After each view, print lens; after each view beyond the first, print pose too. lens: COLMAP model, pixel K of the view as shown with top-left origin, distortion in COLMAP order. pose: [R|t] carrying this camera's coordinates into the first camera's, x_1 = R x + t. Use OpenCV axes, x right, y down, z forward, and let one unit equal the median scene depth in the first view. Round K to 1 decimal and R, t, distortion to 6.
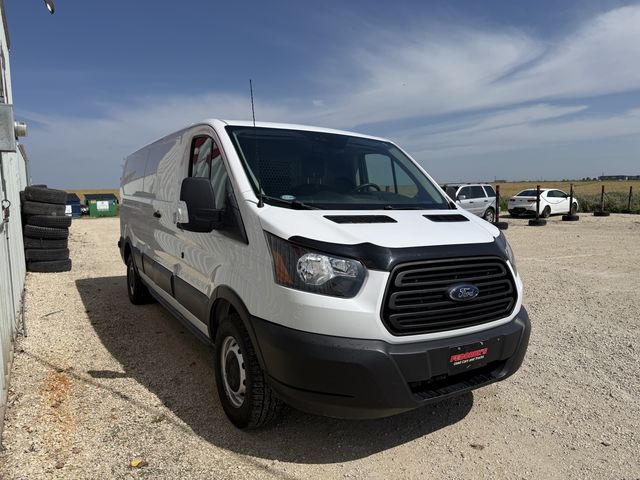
lens RADIAL K [[443.0, 0, 320.0], [0, 443.0, 240.0], [0, 0, 1]] dist [0.085045, -0.111133]
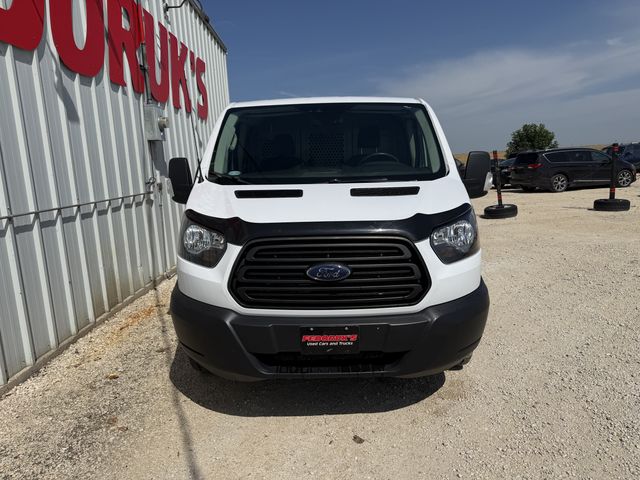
lens RADIAL K [[443.0, 0, 320.0], [0, 443.0, 240.0], [0, 0, 1]] dist [0.085045, -0.111133]
pose [[0.847795, 0.052583, -0.527710, 0.774847], [-0.013952, 0.996939, 0.076924, -0.022042], [0.530140, -0.057853, 0.845934, 0.198724]]
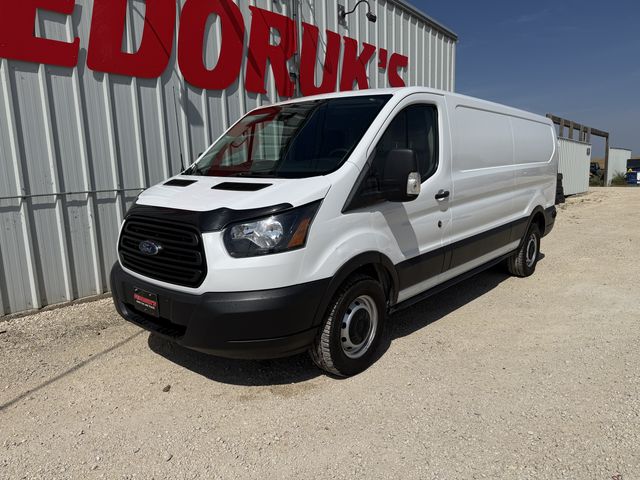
lens RADIAL K [[443.0, 0, 320.0], [0, 443.0, 240.0], [0, 0, 1]] dist [0.085045, -0.111133]
pose [[0.313370, 0.151054, -0.937540, 1.518320], [-0.077526, 0.988042, 0.133278, -0.092104], [0.946461, 0.030918, 0.321334, 1.019403]]
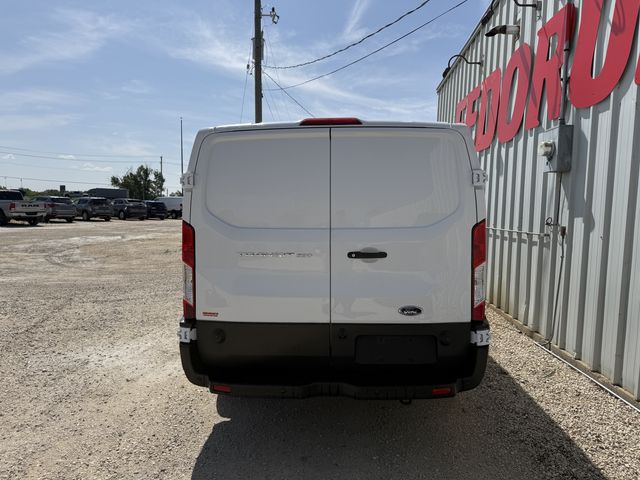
lens RADIAL K [[443.0, 0, 320.0], [0, 443.0, 240.0], [0, 0, 1]] dist [0.085045, -0.111133]
pose [[-0.829128, -0.050837, 0.556742, -1.472644], [0.048105, 0.985676, 0.161644, -0.417610], [-0.556985, 0.160805, -0.814806, 3.861214]]
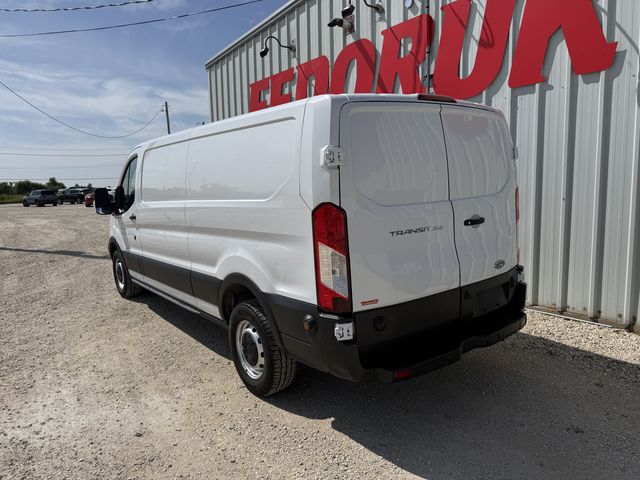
lens RADIAL K [[443.0, 0, 320.0], [0, 443.0, 240.0], [0, 0, 1]] dist [0.085045, -0.111133]
pose [[-0.993085, 0.045538, -0.108202, -0.423128], [0.019683, 0.973240, 0.228945, -0.441064], [0.115732, 0.225233, -0.967407, 4.070003]]
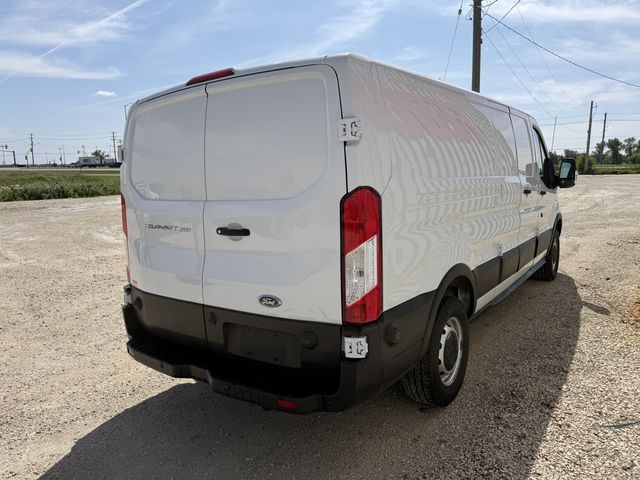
lens RADIAL K [[443.0, 0, 320.0], [0, 443.0, 240.0], [0, 0, 1]] dist [0.085045, -0.111133]
pose [[-0.393361, -0.126676, 0.910615, -1.884831], [0.126681, 0.973547, 0.190153, -0.338016], [-0.910615, 0.190157, -0.366908, 3.106740]]
